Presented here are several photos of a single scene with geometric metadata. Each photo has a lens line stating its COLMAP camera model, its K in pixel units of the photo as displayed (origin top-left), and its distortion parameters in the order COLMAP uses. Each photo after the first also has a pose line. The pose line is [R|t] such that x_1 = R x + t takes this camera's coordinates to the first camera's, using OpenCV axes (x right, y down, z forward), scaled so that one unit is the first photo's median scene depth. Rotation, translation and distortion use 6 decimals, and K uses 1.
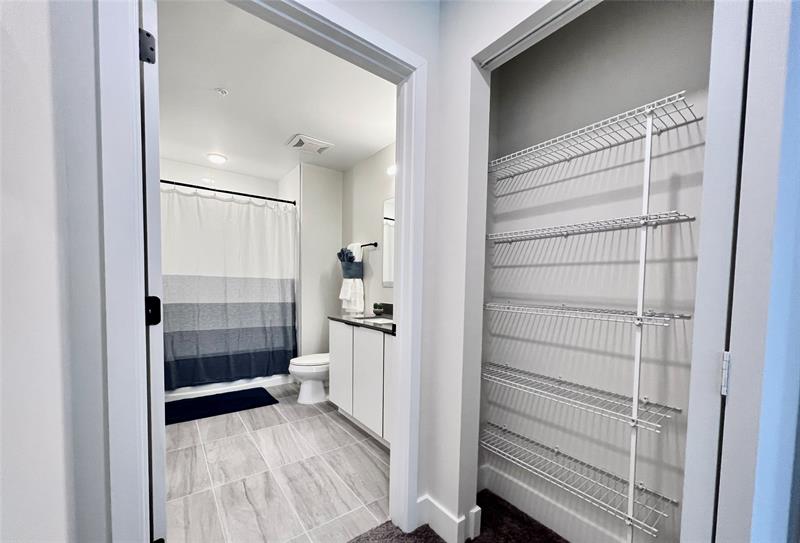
lens RADIAL K [[316.9, 0, 400.0], [0, 316.9, 302.0], [0, 0, 1]] dist [-0.002279, -0.000079]
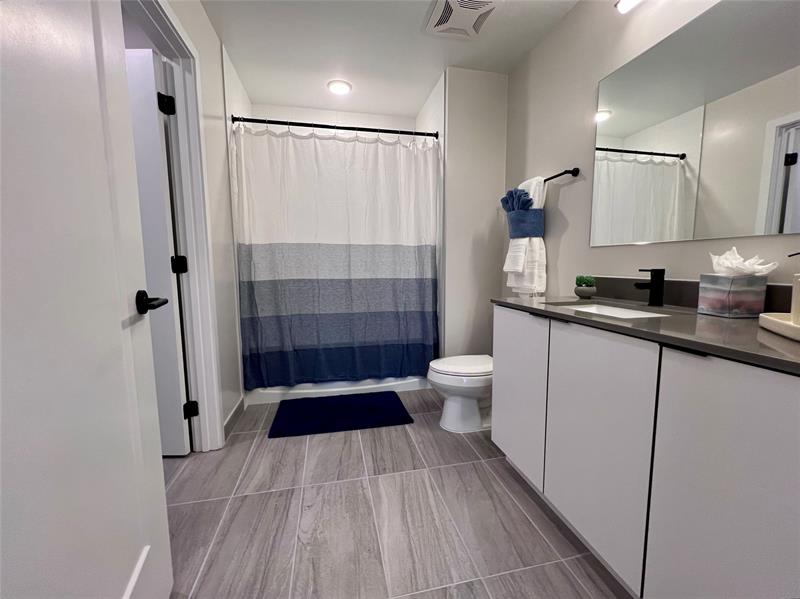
lens RADIAL K [[323.7, 0, 400.2], [0, 323.7, 299.8], [0, 0, 1]] dist [-0.001344, -0.000246]
pose [[0.909365, 0.020354, -0.415500, -0.116051], [0.001006, 0.998692, 0.051126, 0.014232], [0.415997, -0.046910, 0.908155, 0.343447]]
